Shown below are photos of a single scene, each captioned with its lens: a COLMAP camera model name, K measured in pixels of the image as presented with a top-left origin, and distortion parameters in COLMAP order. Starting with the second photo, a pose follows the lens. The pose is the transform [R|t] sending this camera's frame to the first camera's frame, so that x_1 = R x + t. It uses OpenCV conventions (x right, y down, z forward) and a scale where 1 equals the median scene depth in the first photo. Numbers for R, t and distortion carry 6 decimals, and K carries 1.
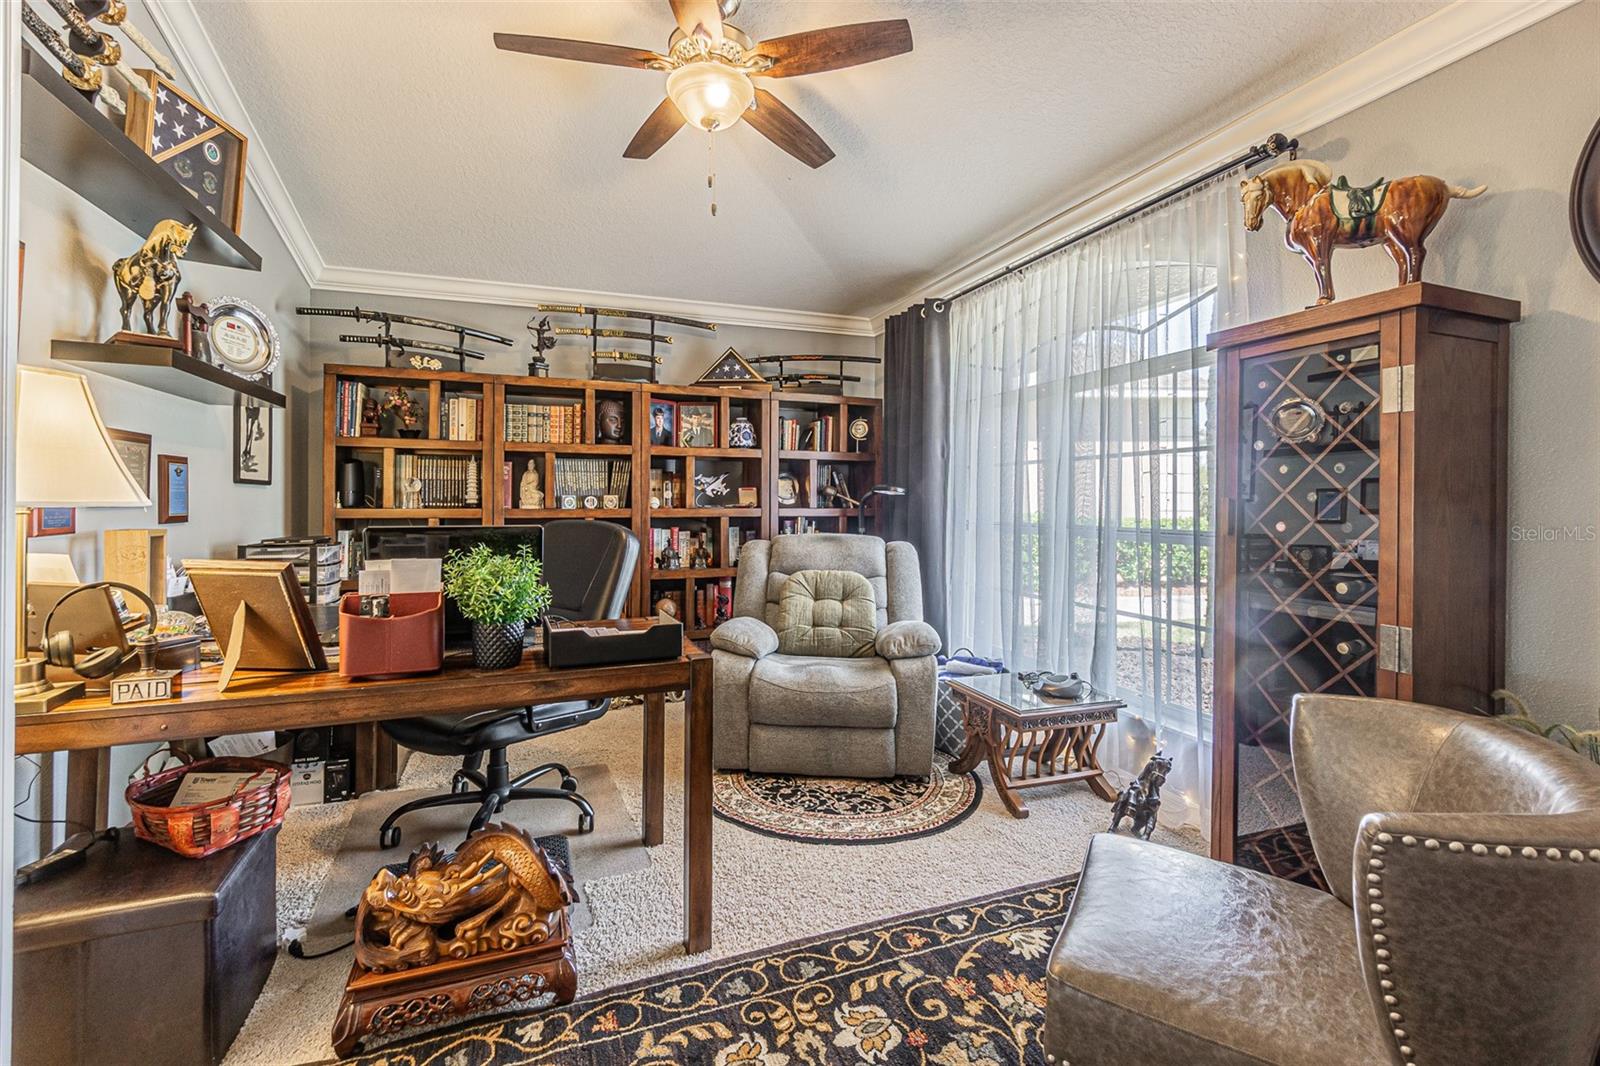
lens RADIAL K [[693.5, 0, 798.5], [0, 693.5, 503.3], [0, 0, 1]] dist [0.001213, -0.003372]
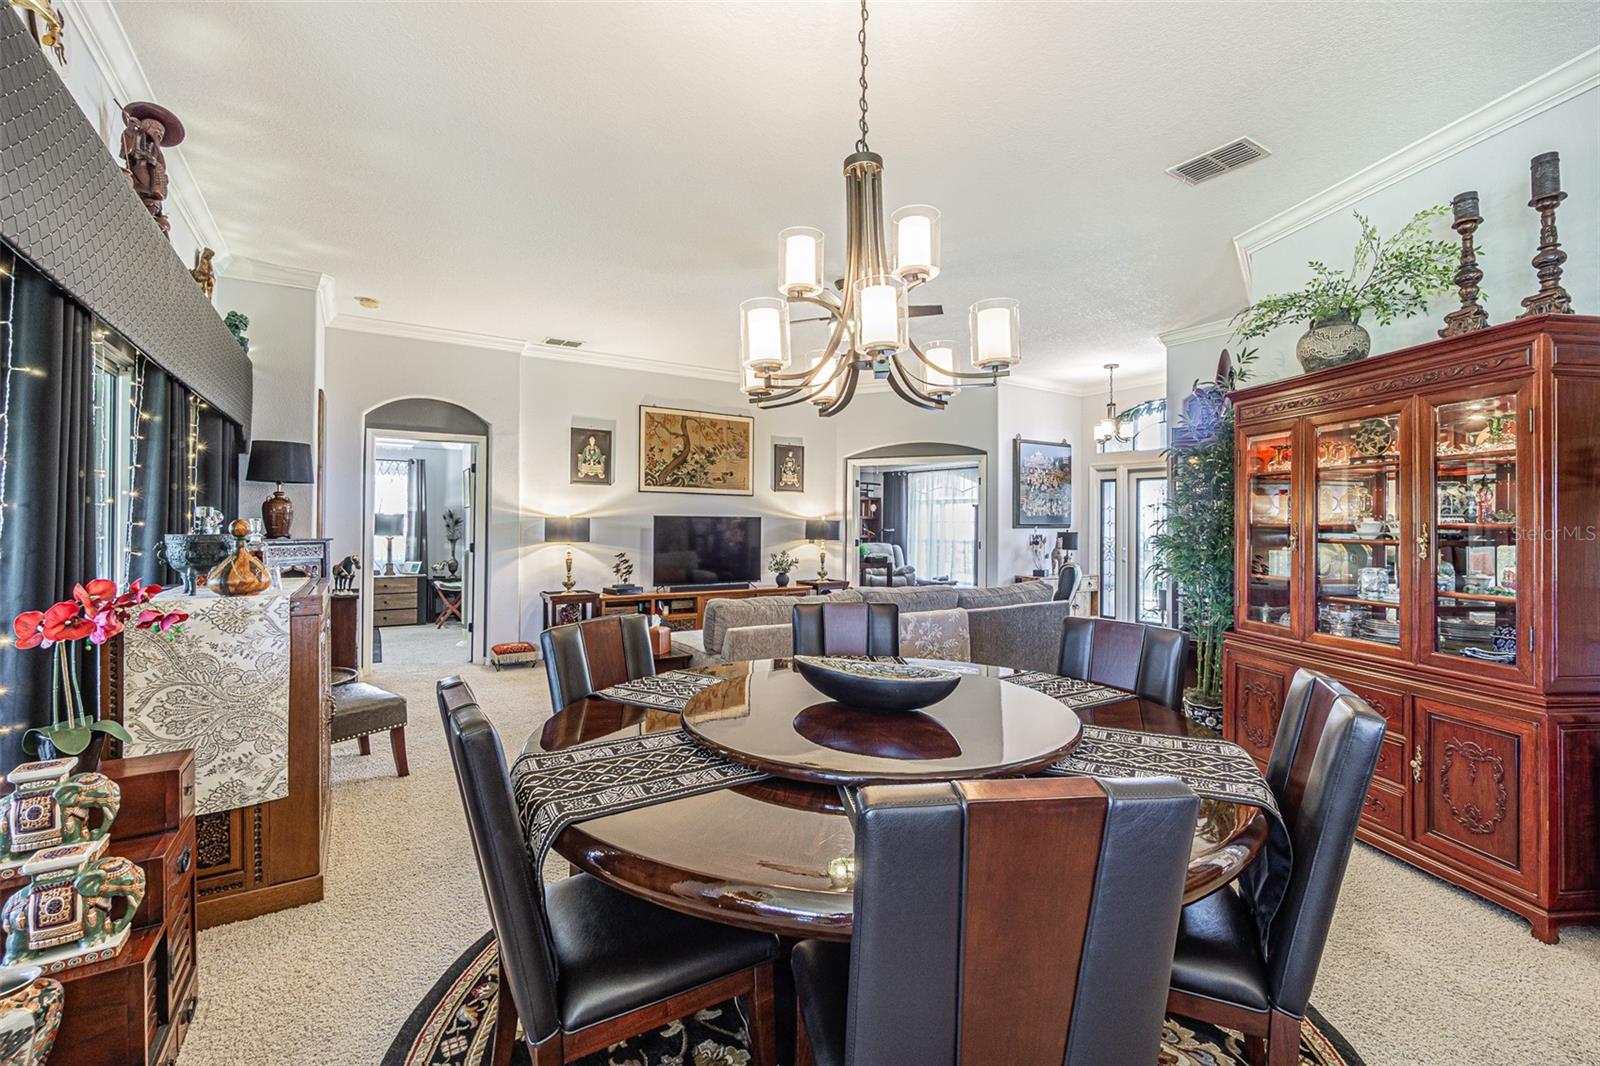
lens RADIAL K [[693.5, 0, 798.6], [0, 693.5, 526.7], [0, 0, 1]] dist [0.001213, -0.003372]
pose [[0.979695, -0.001395, 0.200489, -0.823521], [0.002352, 0.999987, -0.004531, -0.016645], [-0.200480, 0.004911, 0.979685, -1.827175]]
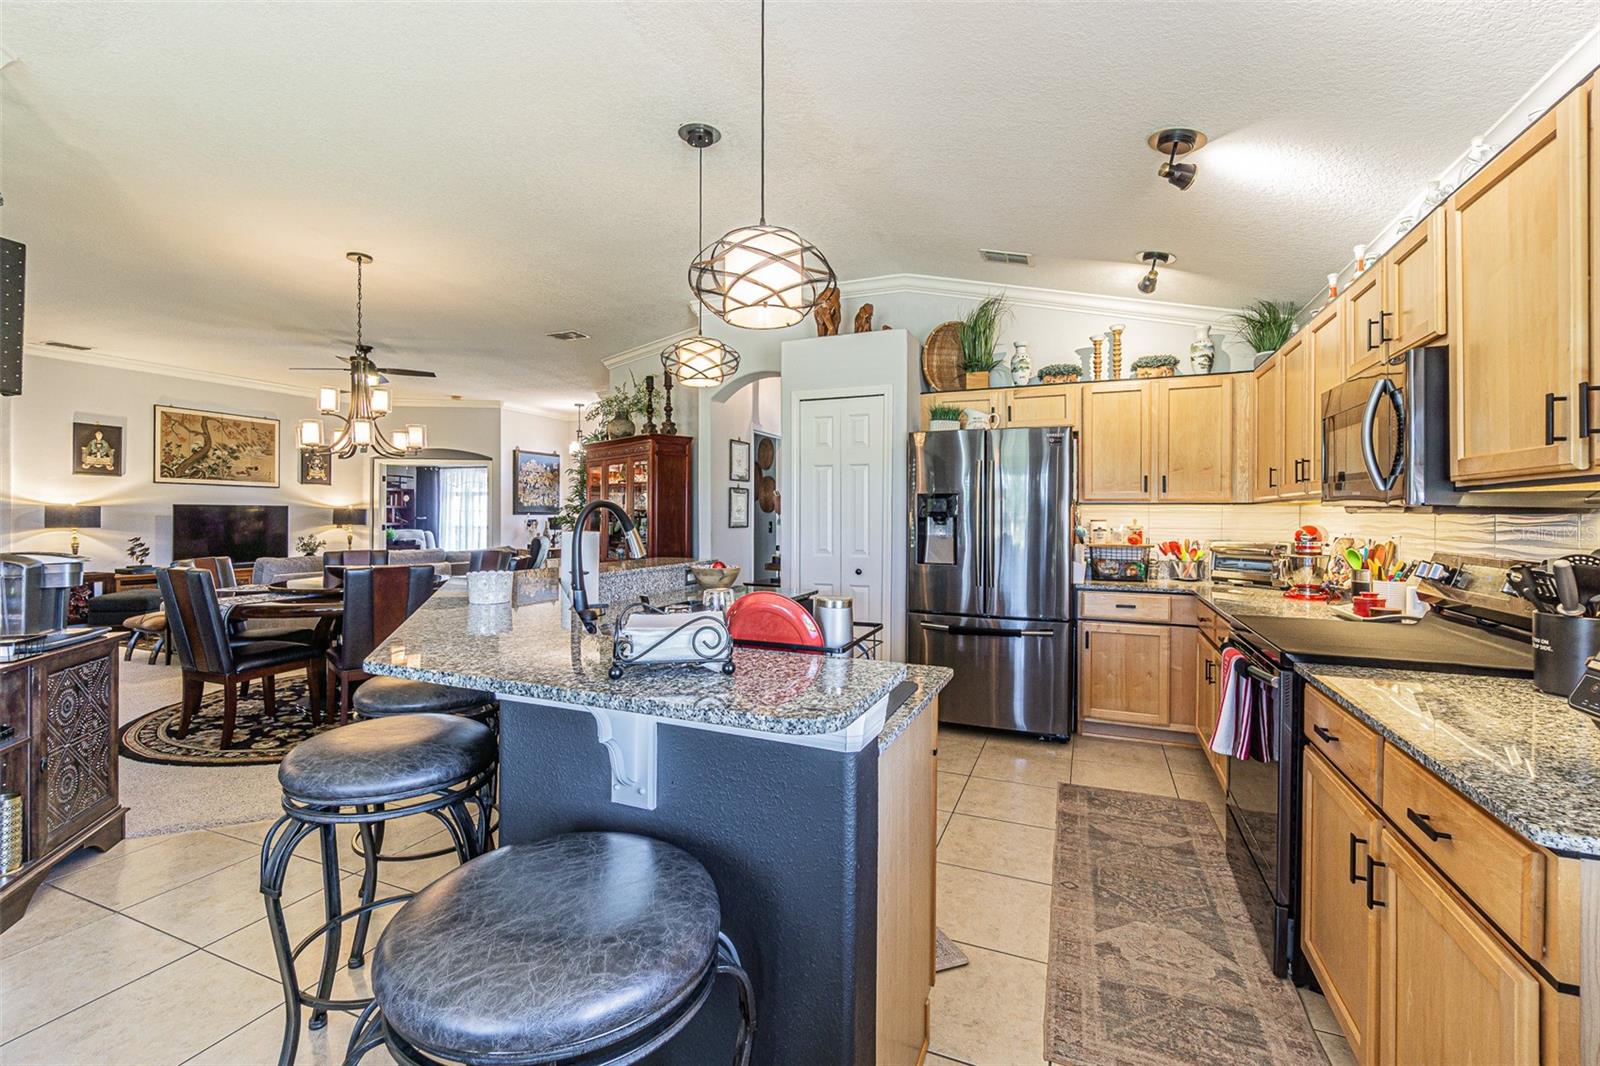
lens RADIAL K [[693.5, 0, 789.3], [0, 693.5, 515.3], [0, 0, 1]] dist [0.001213, -0.003372]
pose [[0.702363, -0.003910, 0.711808, -0.987527], [0.009057, 0.999953, -0.003444, -0.000305], [-0.711761, 0.008866, 0.702366, -2.612172]]
